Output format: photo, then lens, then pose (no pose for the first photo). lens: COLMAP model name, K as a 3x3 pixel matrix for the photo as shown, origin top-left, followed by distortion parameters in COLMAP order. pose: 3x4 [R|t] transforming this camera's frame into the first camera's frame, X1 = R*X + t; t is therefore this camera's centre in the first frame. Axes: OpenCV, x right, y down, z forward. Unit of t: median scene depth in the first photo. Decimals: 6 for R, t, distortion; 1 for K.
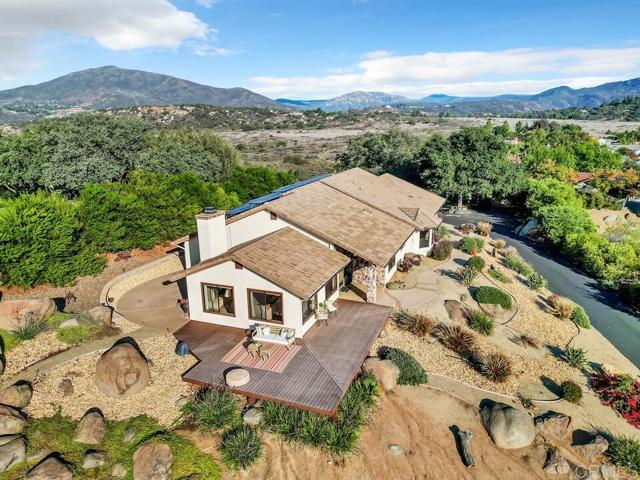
lens RADIAL K [[446.4, 0, 320.0], [0, 446.4, 240.0], [0, 0, 1]] dist [0.067367, -0.072141]
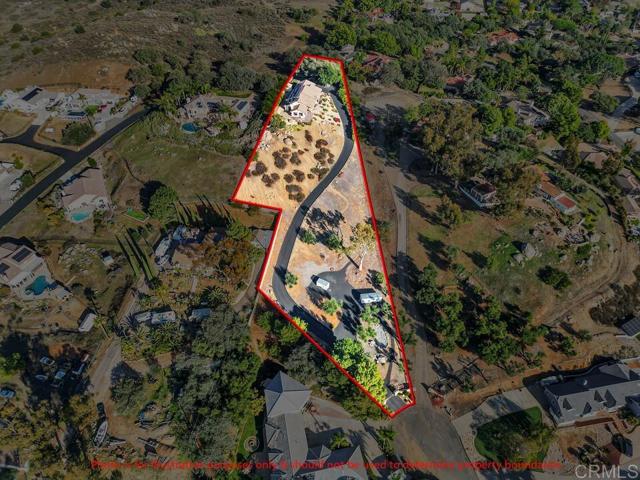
lens RADIAL K [[446.4, 0, 320.0], [0, 446.4, 240.0], [0, 0, 1]] dist [0.067367, -0.072141]
pose [[0.981841, -0.134968, 0.133309, -0.886437], [0.060592, 0.889029, 0.453823, -1.171020], [-0.179767, -0.437505, 0.881064, -5.697580]]
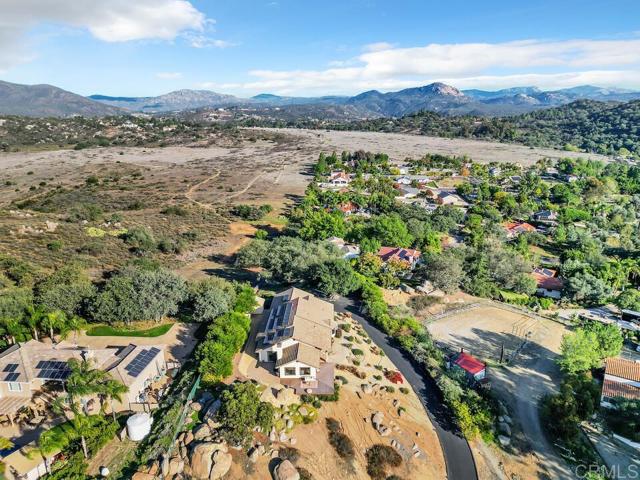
lens RADIAL K [[446.4, 0, 320.0], [0, 446.4, 240.0], [0, 0, 1]] dist [0.067367, -0.072141]
pose [[0.936349, -0.096376, 0.337584, -0.736283], [0.094559, 0.995279, 0.021864, -0.638569], [-0.338097, 0.011449, 0.941042, -1.624451]]
